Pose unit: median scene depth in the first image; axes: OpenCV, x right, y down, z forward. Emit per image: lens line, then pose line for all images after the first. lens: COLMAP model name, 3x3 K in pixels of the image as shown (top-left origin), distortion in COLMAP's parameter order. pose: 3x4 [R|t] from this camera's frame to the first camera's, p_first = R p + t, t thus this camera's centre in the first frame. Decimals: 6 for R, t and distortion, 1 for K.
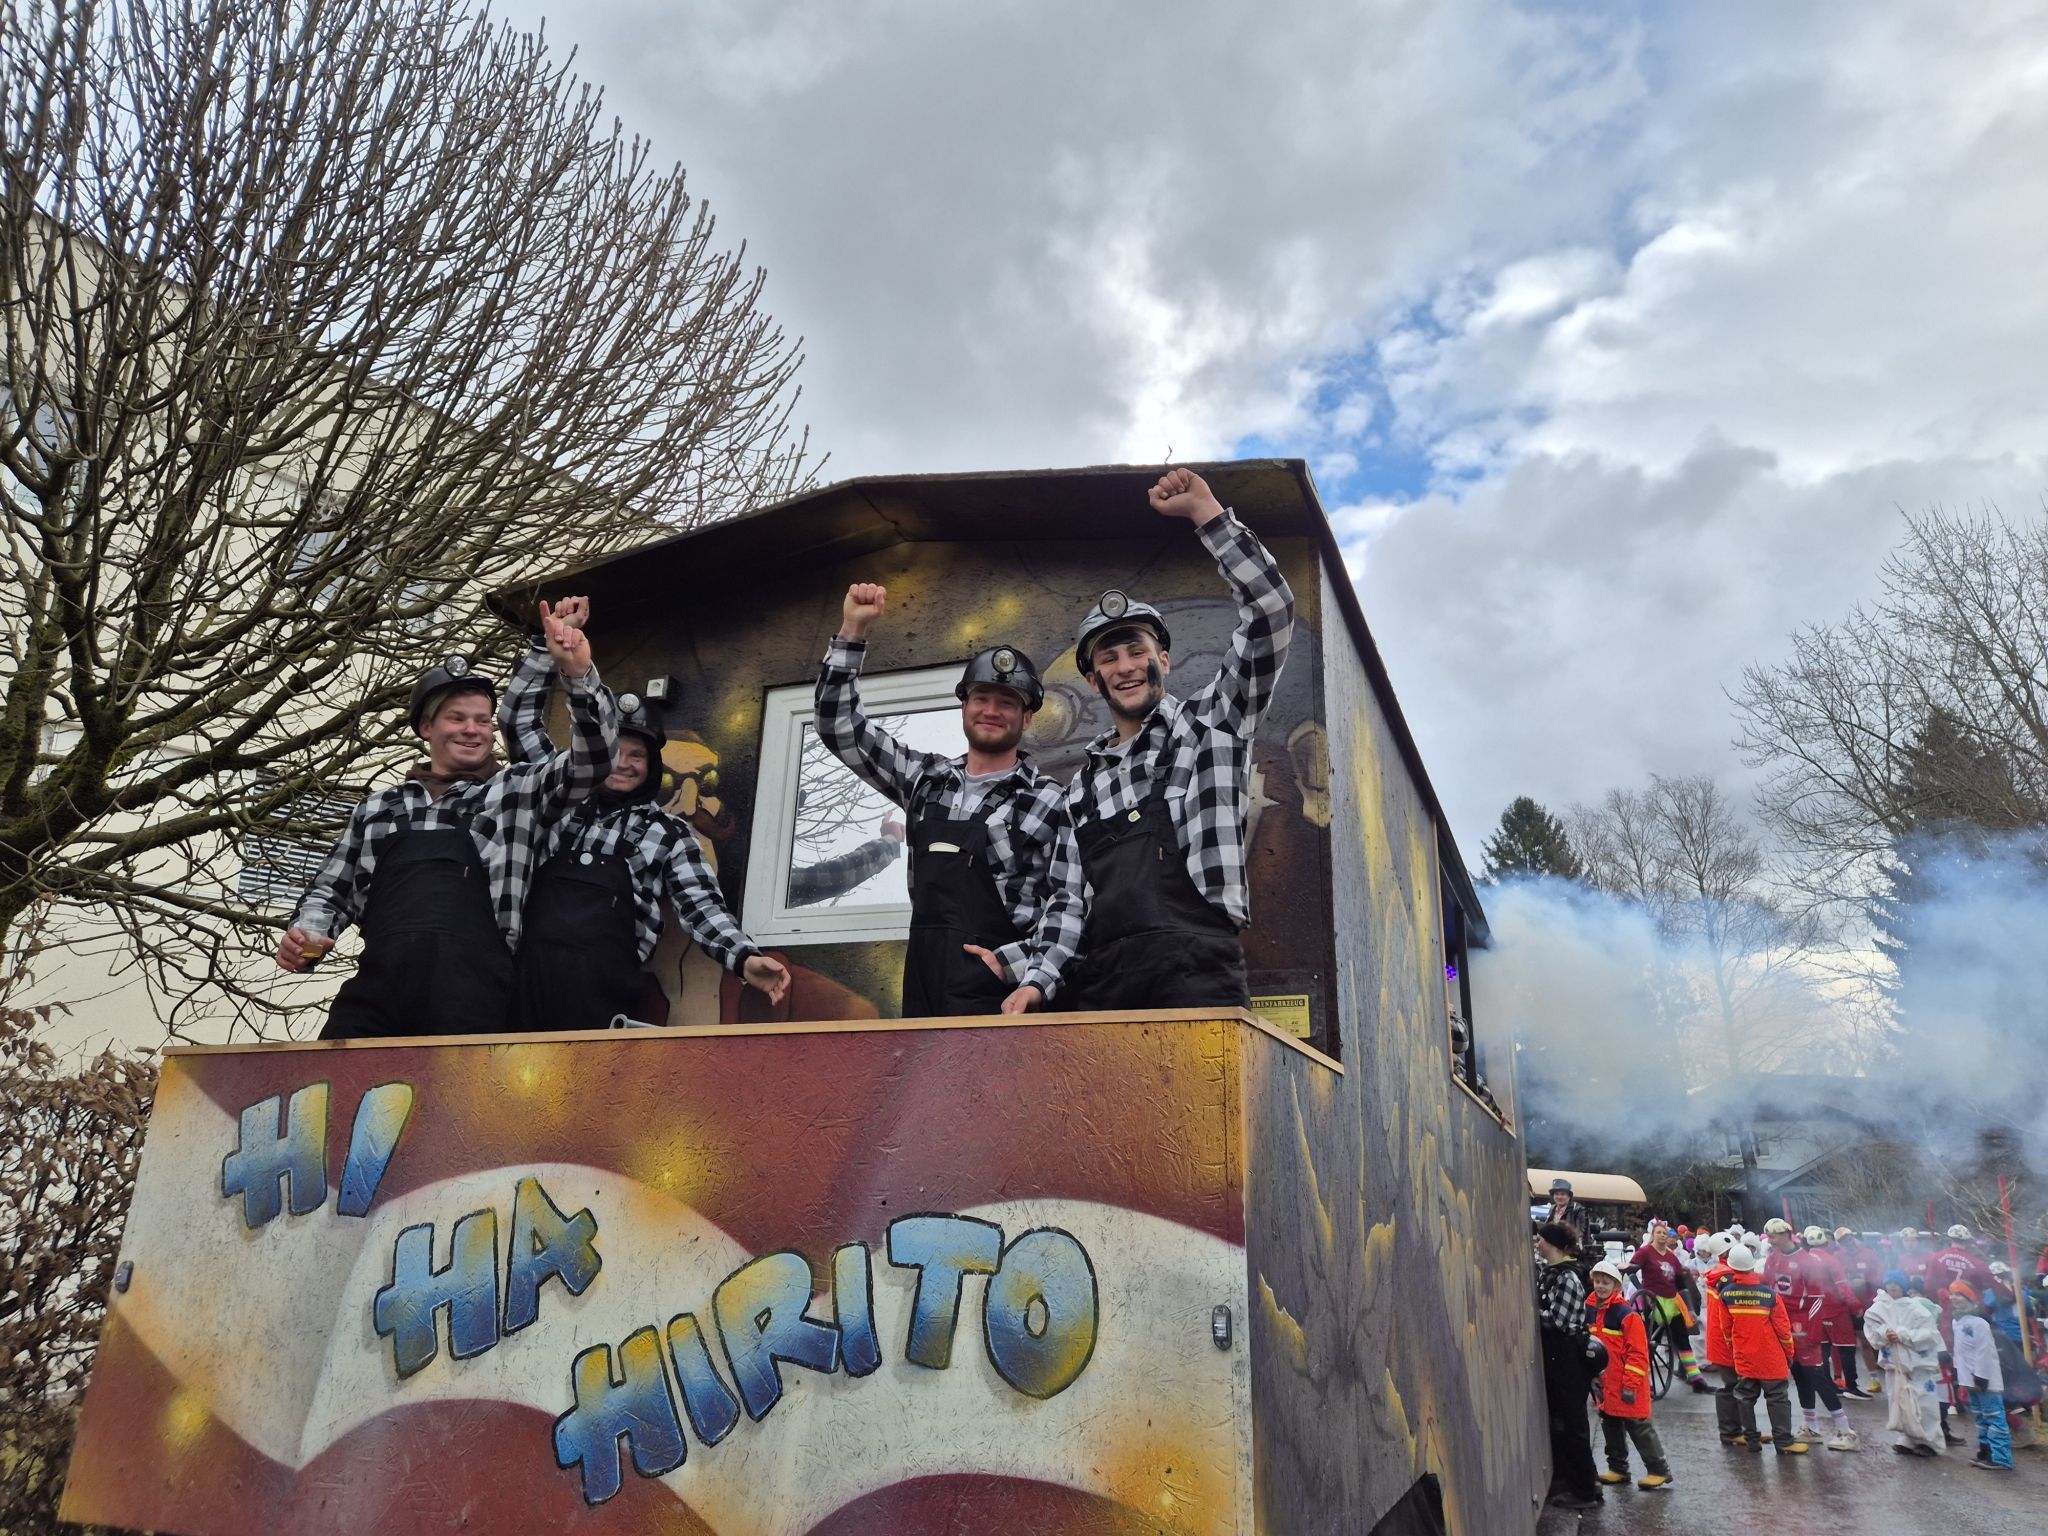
lens RADIAL K [[1353.4, 0, 1044.8], [0, 1353.4, 737.2], [0, 0, 1]] dist [0.052912, -0.044692]
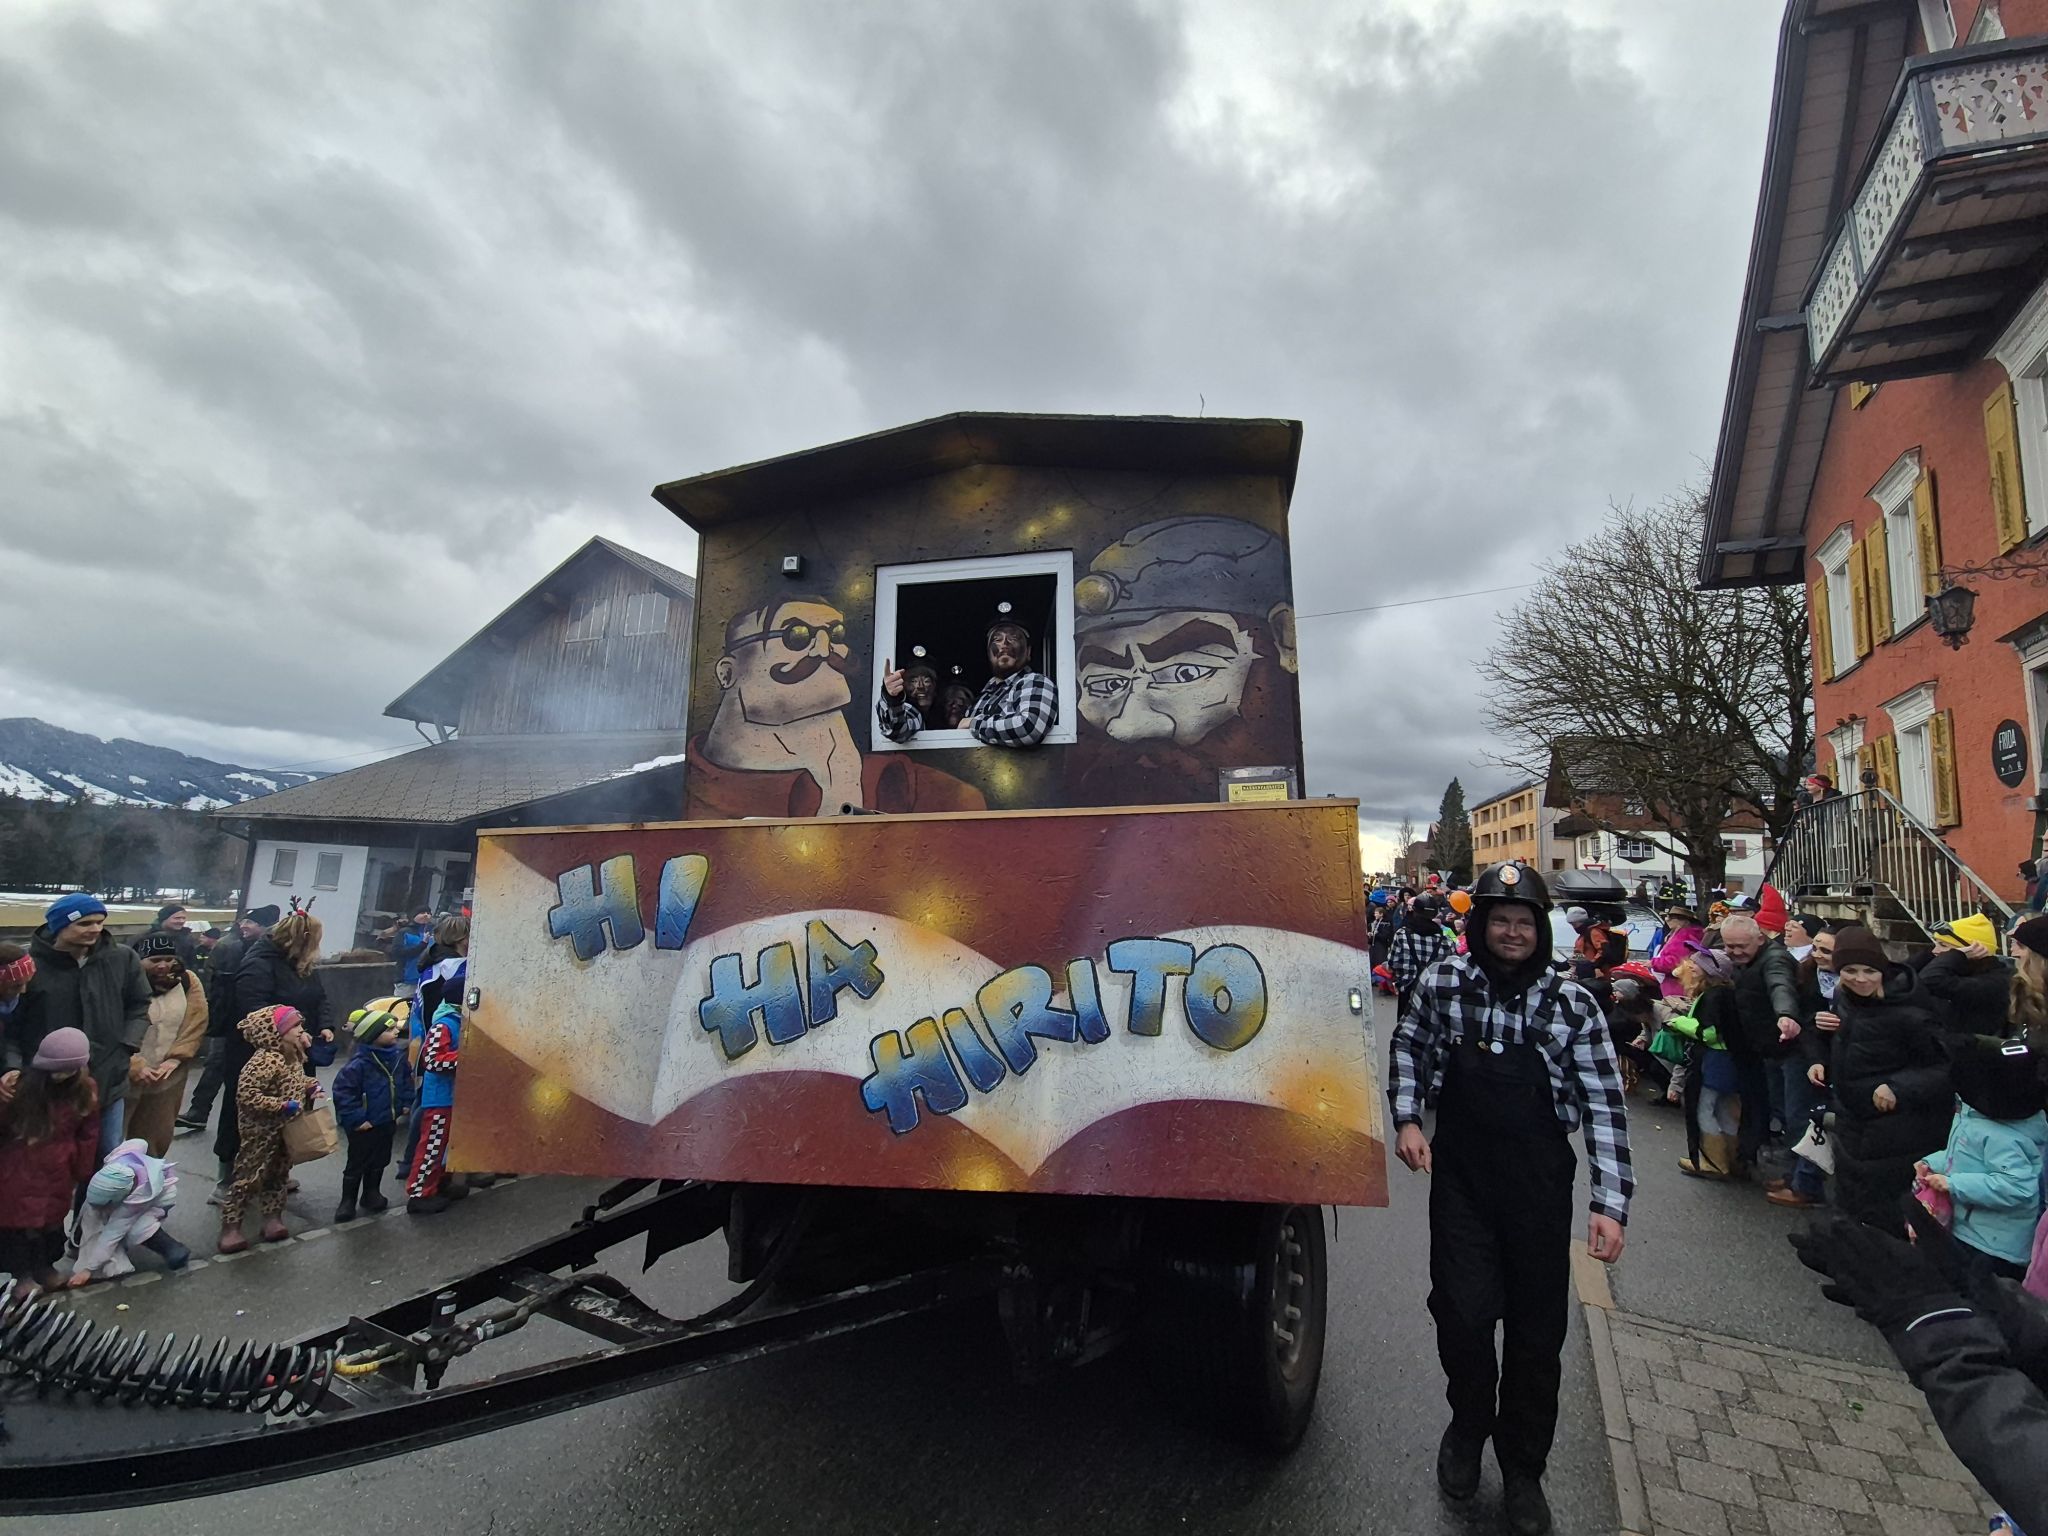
lens RADIAL K [[836.5, 0, 1037.6], [0, 836.5, 740.2], [0, 0, 1]] dist [-0.005684, -0.000273]
pose [[0.979843, -0.003181, 0.199742, -0.335371], [-0.028442, 0.987466, 0.155246, 0.003109], [-0.197732, -0.157797, 0.967472, 0.165725]]
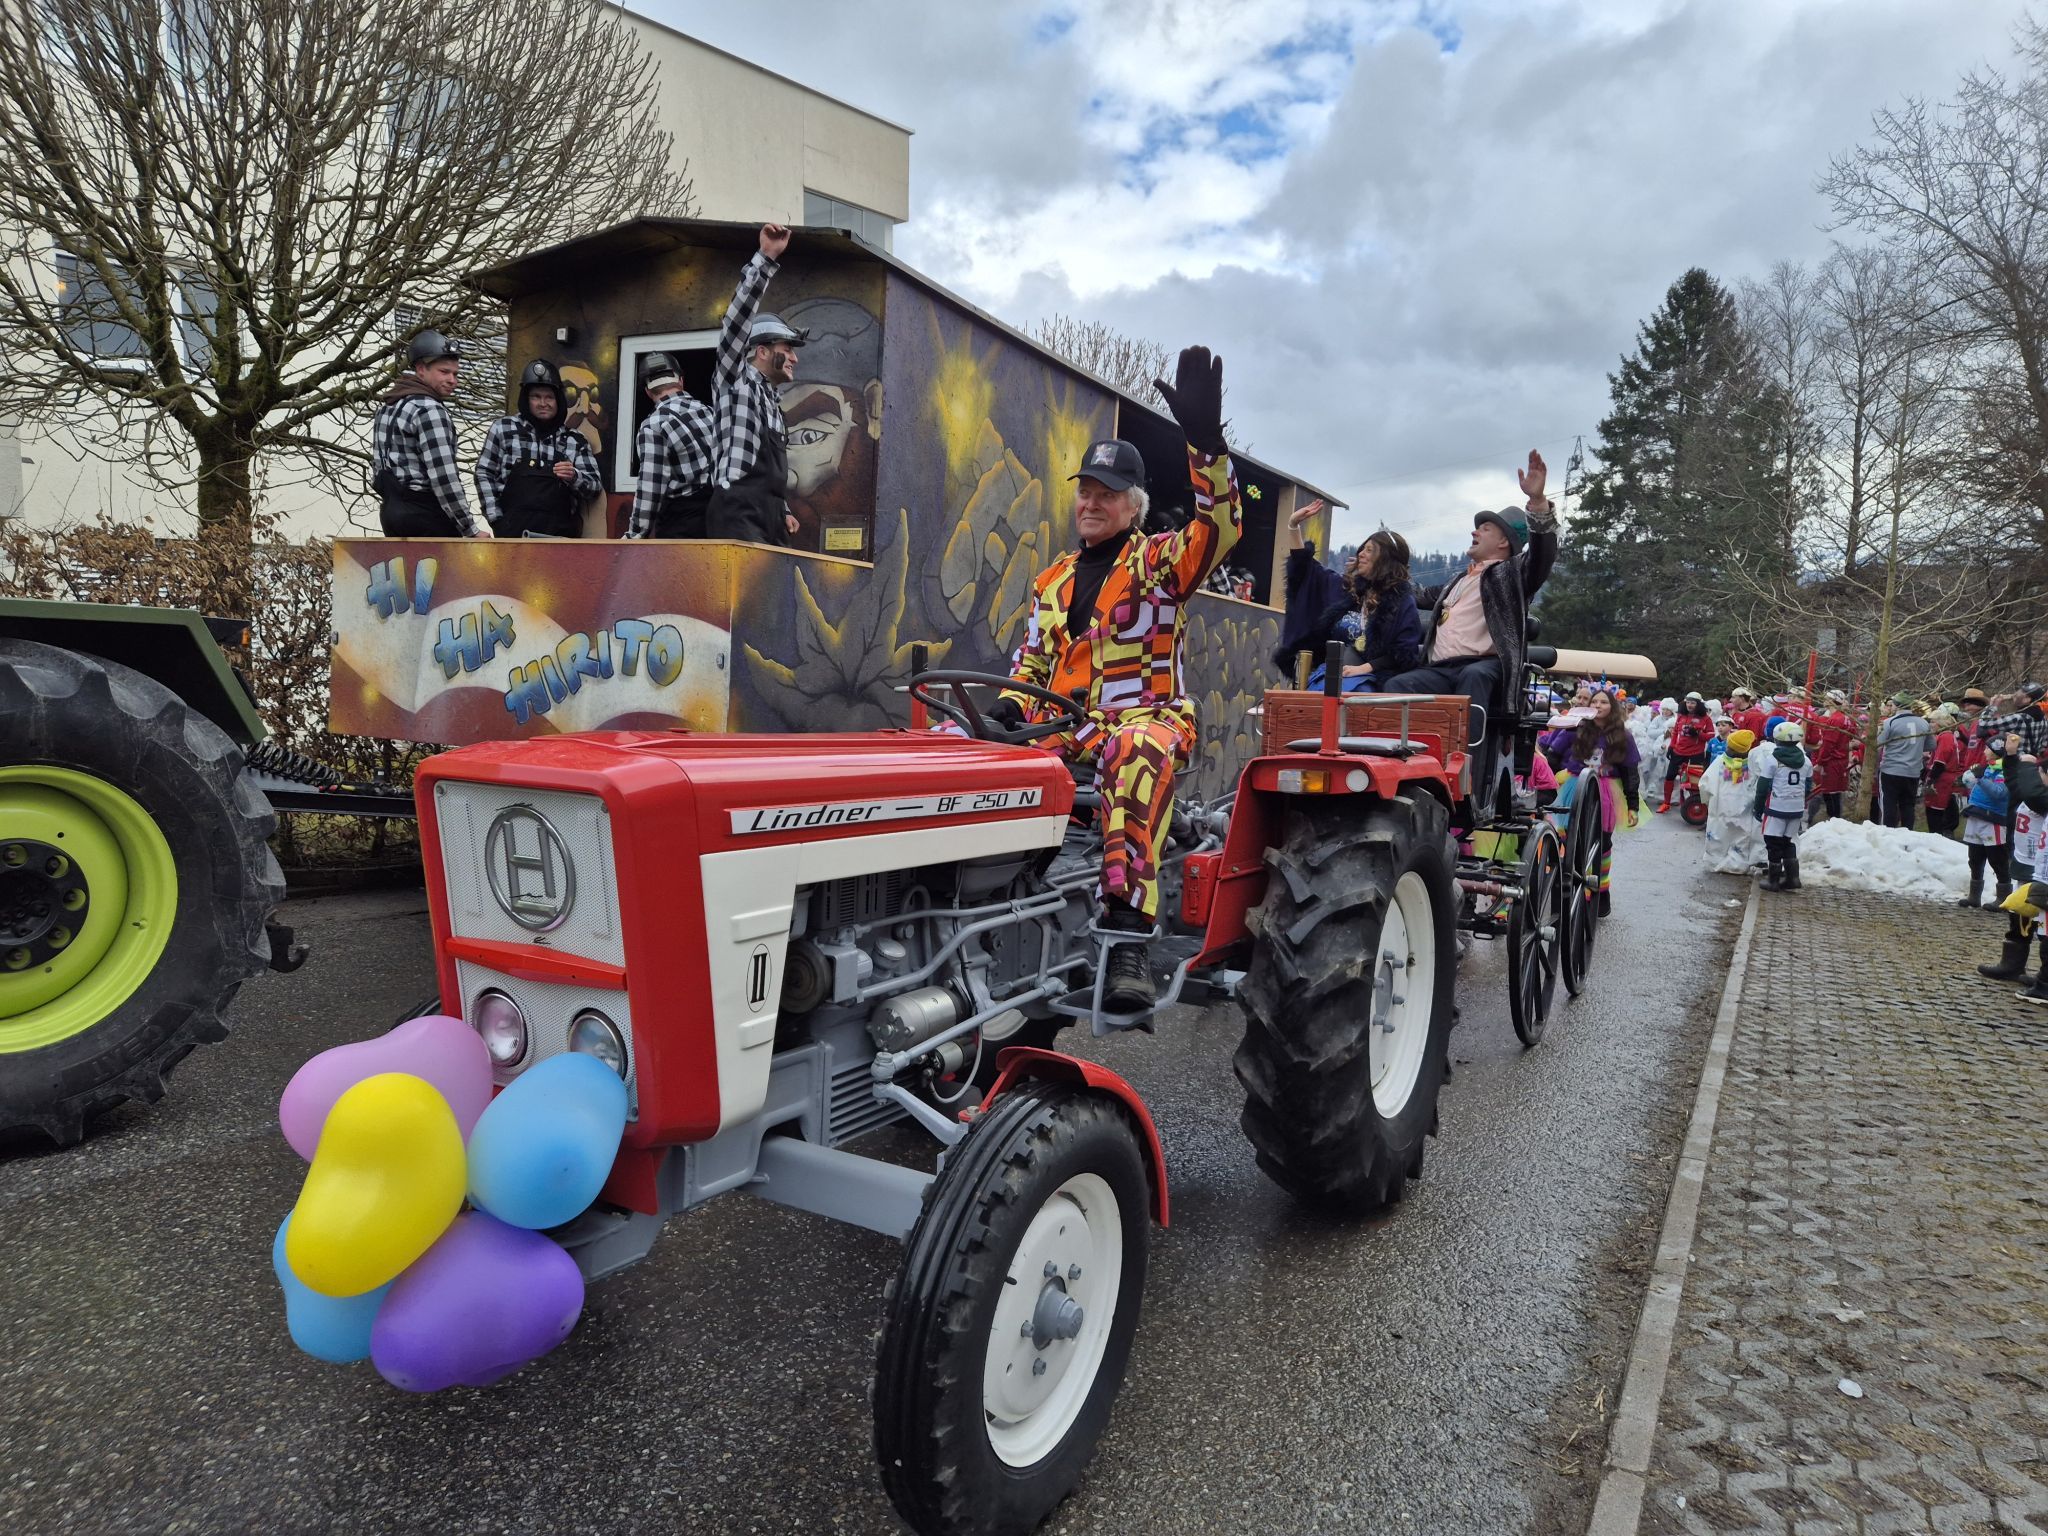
lens RADIAL K [[1353.4, 0, 1016.9], [0, 1353.4, 748.2], [0, 0, 1]] dist [0.052912, -0.044692]
pose [[0.990212, 0.042697, -0.132877, 0.848679], [0.010815, 0.925721, 0.378054, -0.314999], [0.139148, -0.375790, 0.916198, -1.104985]]
